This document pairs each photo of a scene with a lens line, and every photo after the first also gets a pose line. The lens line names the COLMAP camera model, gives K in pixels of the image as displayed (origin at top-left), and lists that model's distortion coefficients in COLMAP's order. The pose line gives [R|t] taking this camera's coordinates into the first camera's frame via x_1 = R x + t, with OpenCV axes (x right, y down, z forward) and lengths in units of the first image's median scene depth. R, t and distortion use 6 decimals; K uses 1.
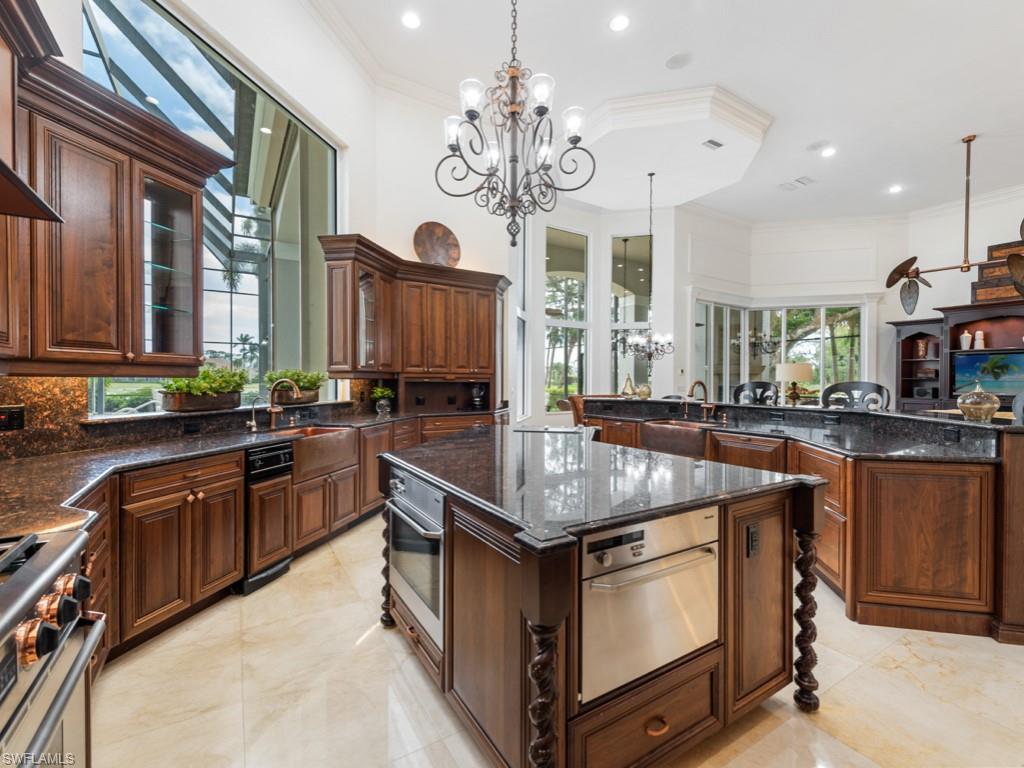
lens RADIAL K [[452.2, 0, 513.6], [0, 452.2, 382.6], [0, 0, 1]] dist [0.011765, -0.001321]
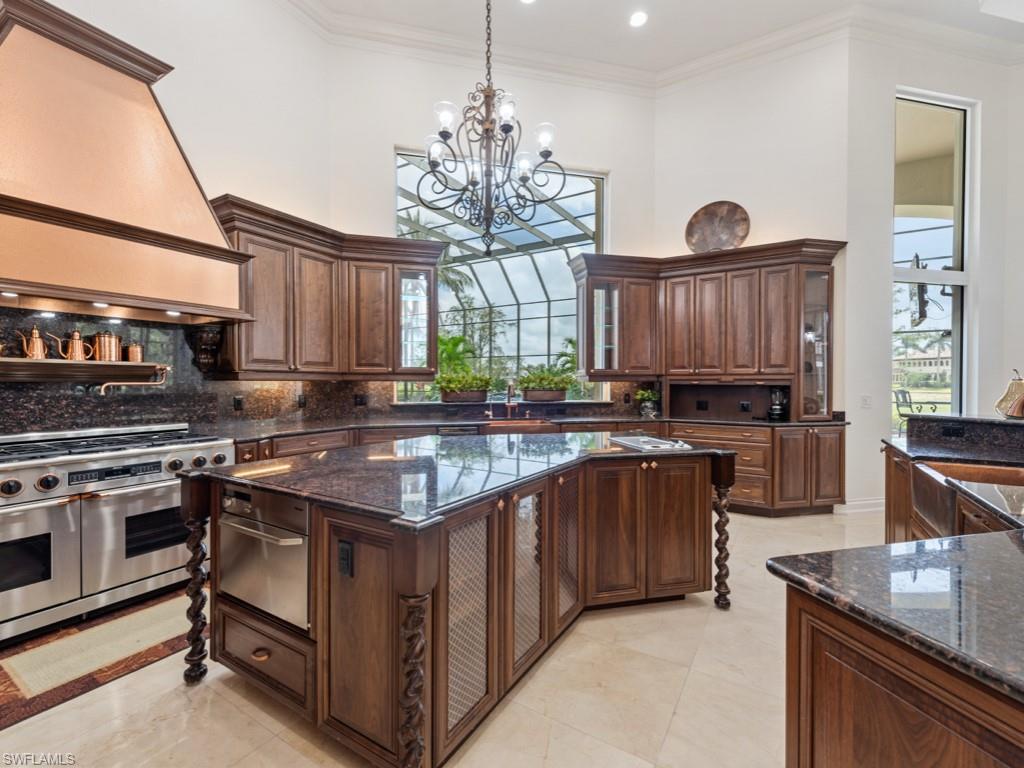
lens RADIAL K [[452.2, 0, 512.2], [0, 452.2, 383.1], [0, 0, 1]] dist [0.011765, -0.001321]
pose [[0.440768, -0.001817, -0.897619, 0.467732], [-0.004544, 0.999981, -0.004255, 0.001068], [0.897609, 0.005954, 0.440752, 0.278169]]
